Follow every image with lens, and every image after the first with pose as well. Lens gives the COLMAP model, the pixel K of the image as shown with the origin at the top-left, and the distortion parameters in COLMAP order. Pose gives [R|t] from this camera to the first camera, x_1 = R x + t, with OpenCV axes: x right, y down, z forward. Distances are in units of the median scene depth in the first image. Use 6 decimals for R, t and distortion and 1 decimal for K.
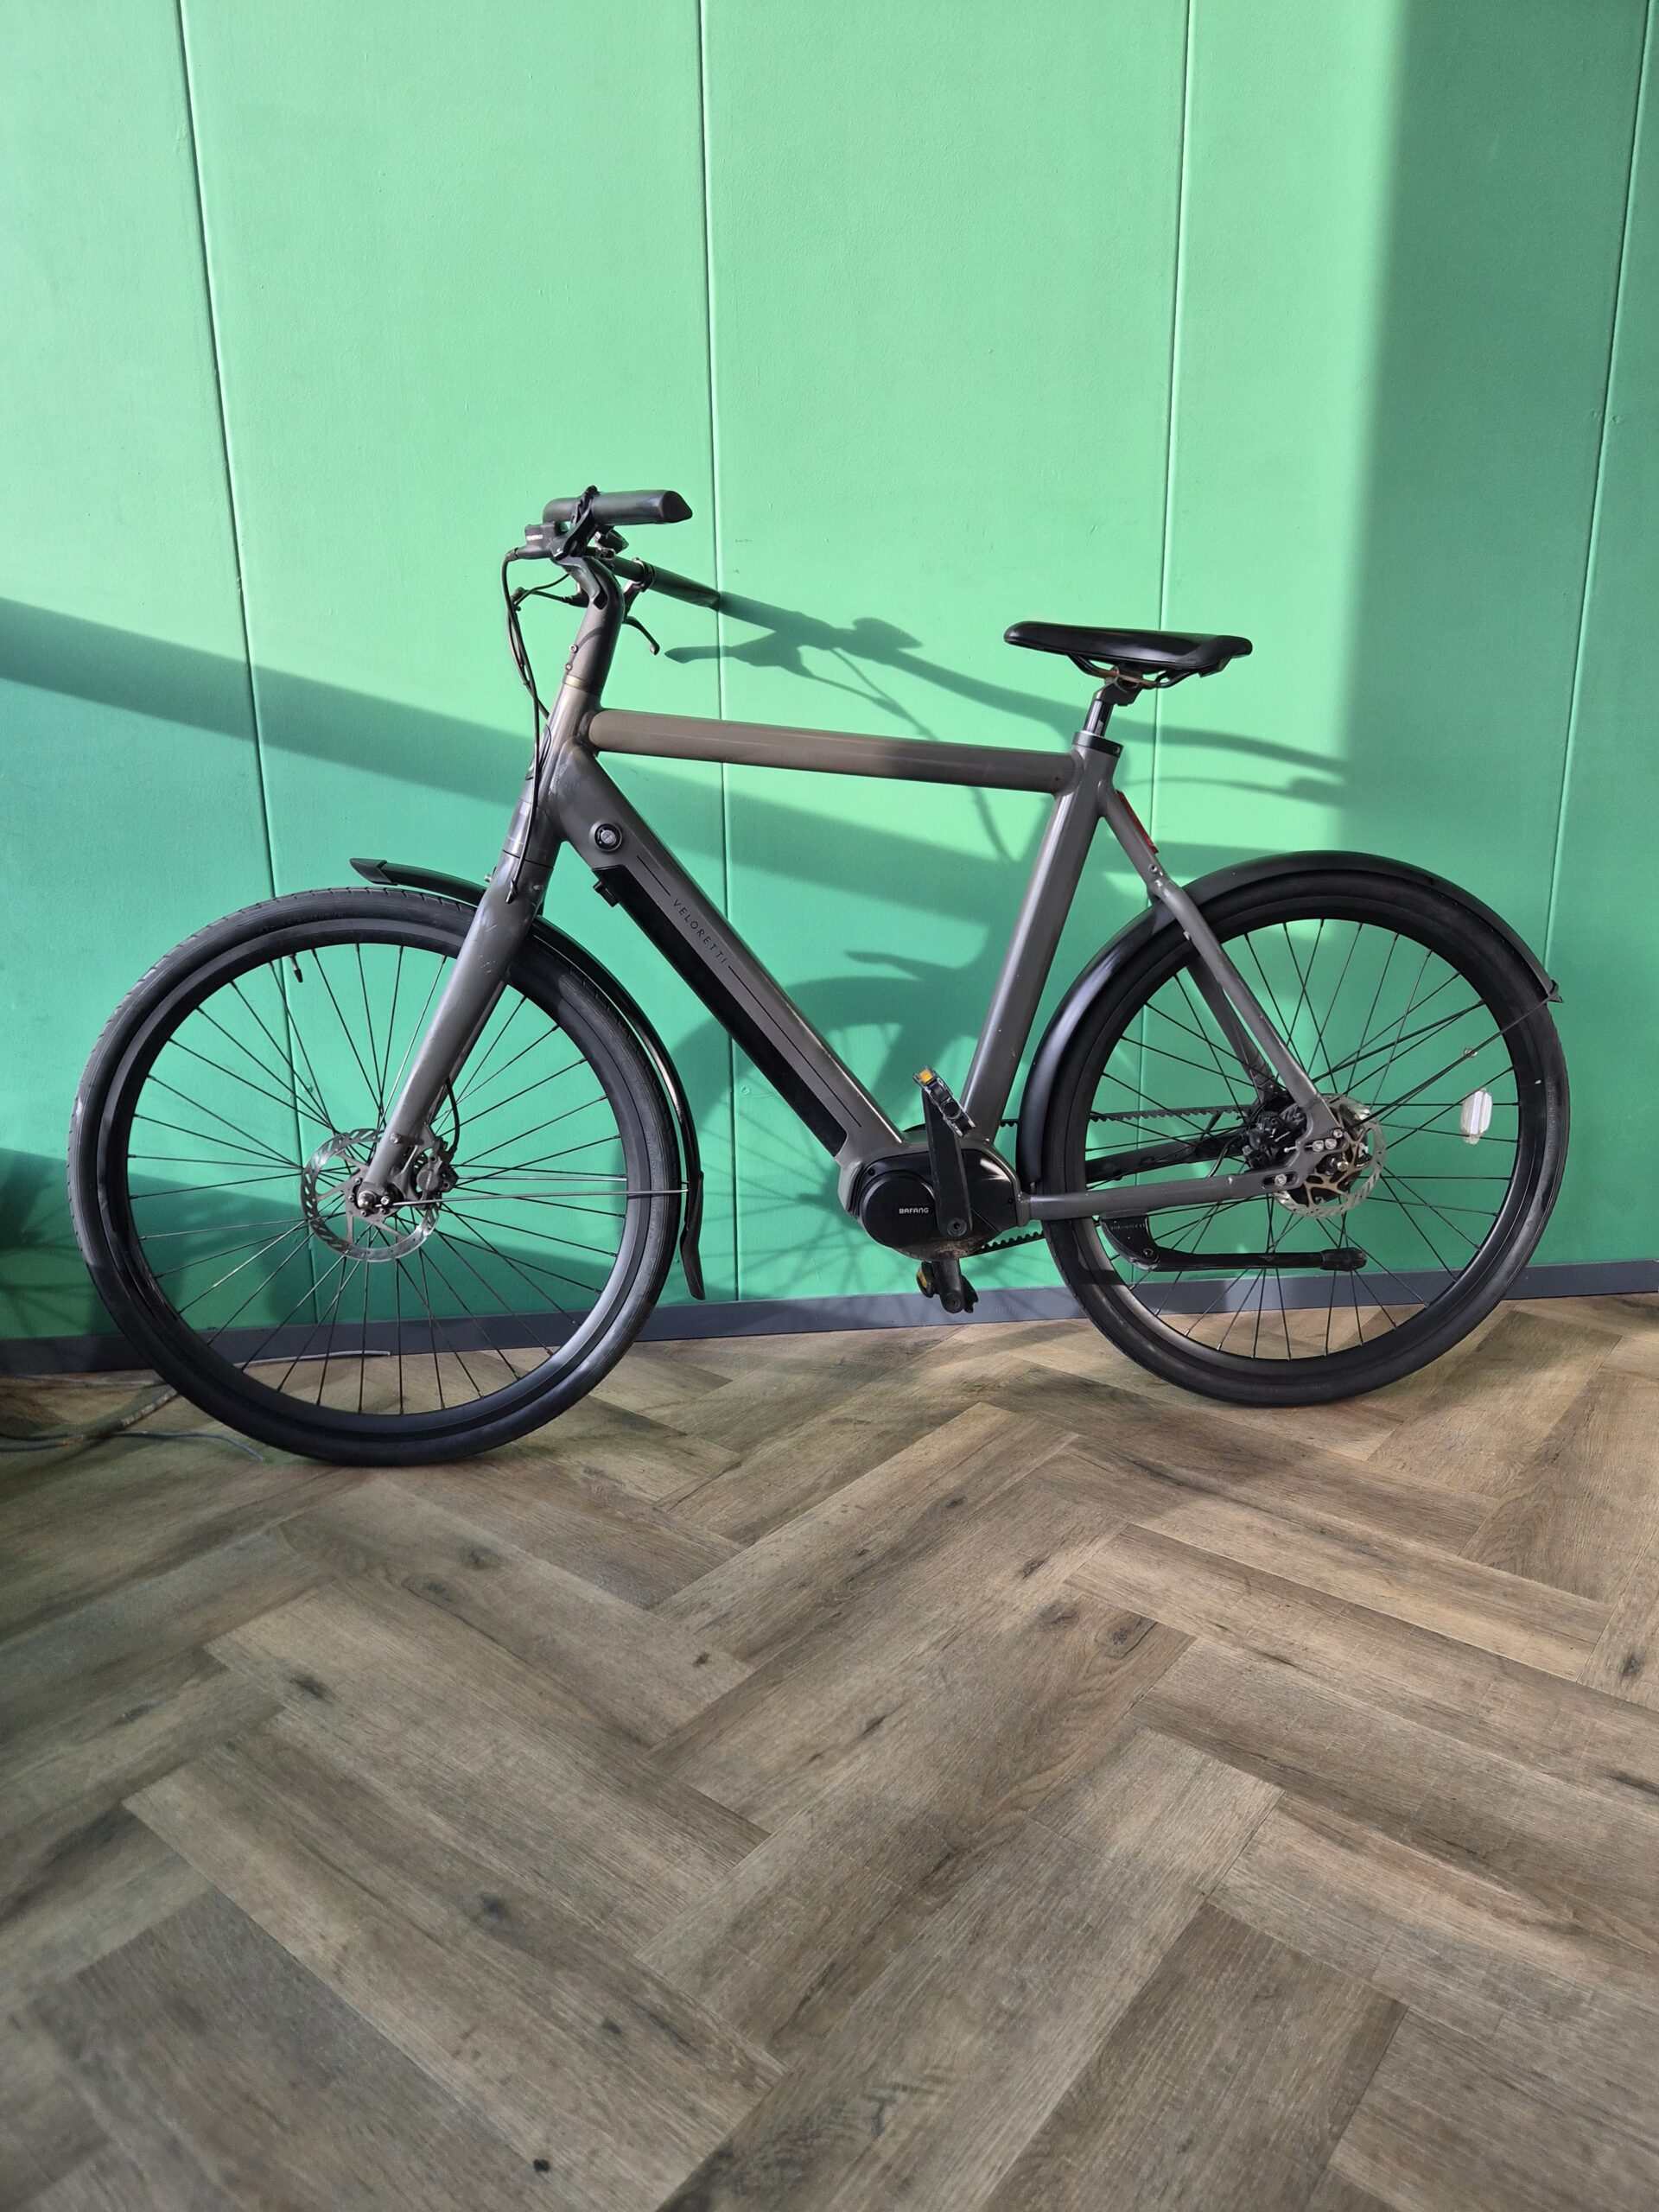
lens RADIAL K [[1526.6, 0, 872.4], [0, 1526.6, 1098.0], [0, 0, 1]] dist [0.002963, 0.000225]
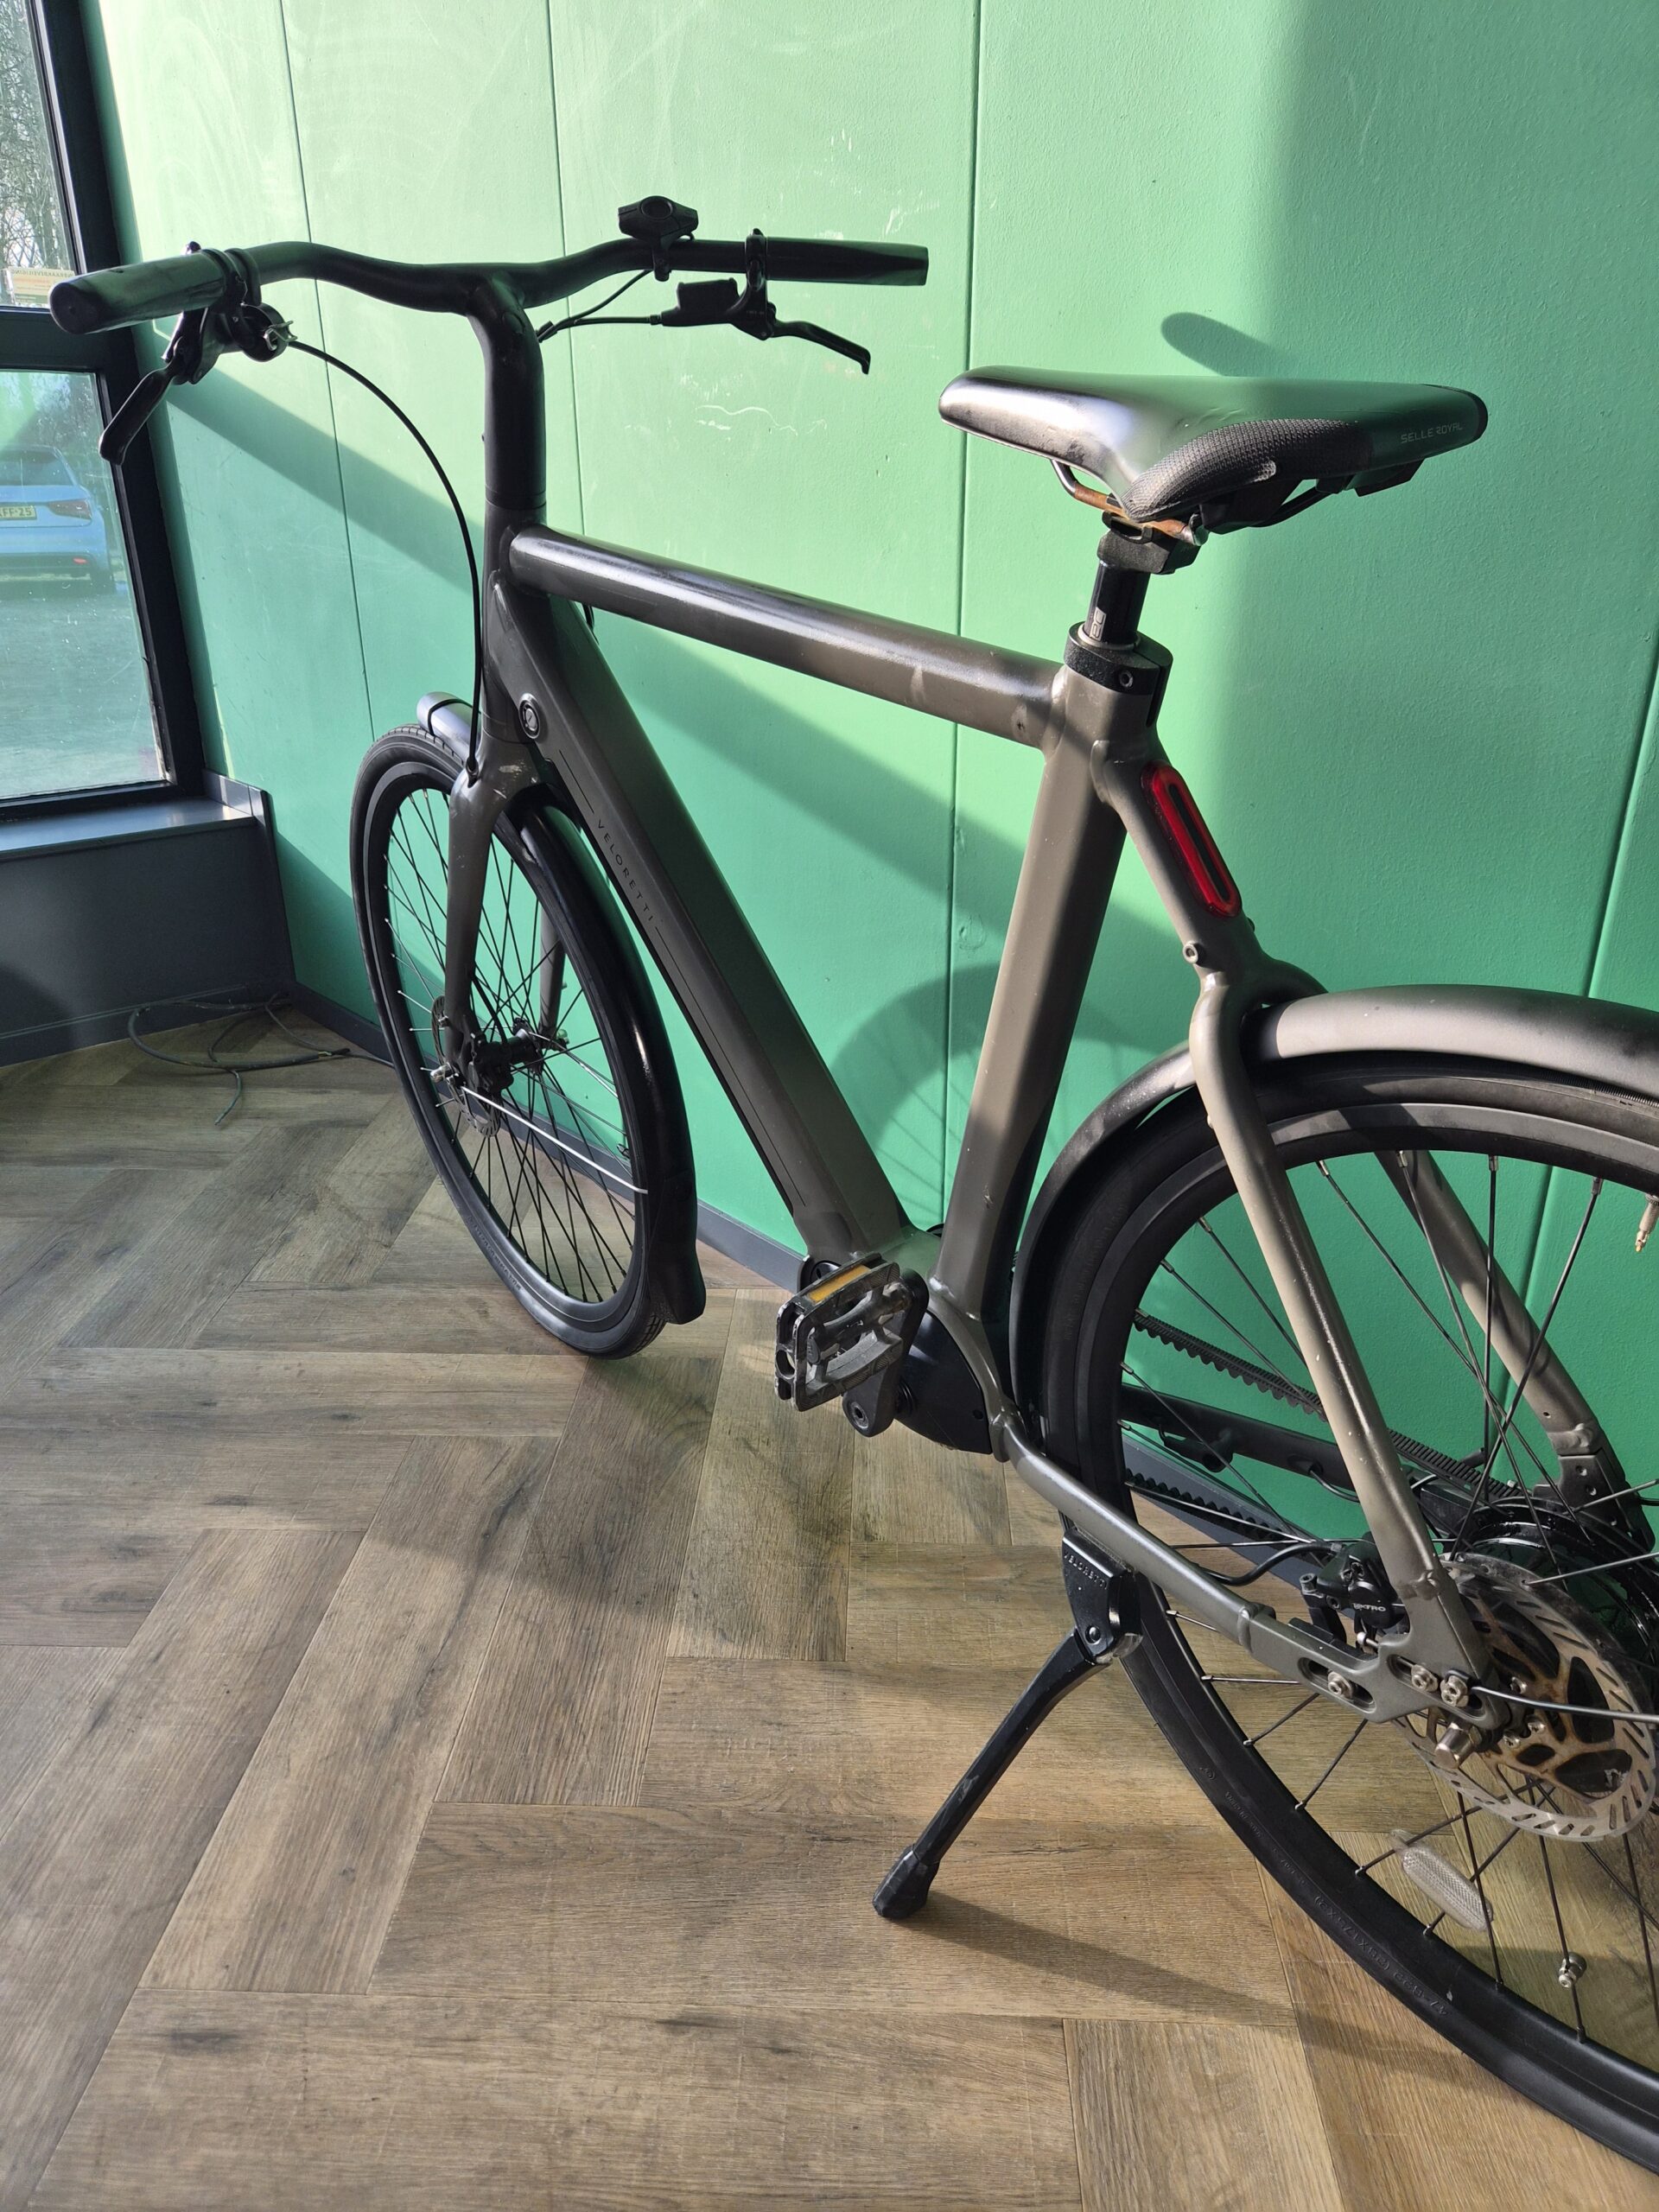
lens RADIAL K [[1526.6, 0, 872.4], [0, 1526.6, 1098.0], [0, 0, 1]] dist [0.002963, 0.000225]
pose [[0.605851, 0.339693, -0.719411, 0.935393], [-0.216682, 0.940533, 0.261625, -0.253486], [0.765502, -0.002622, 0.643428, 0.708866]]
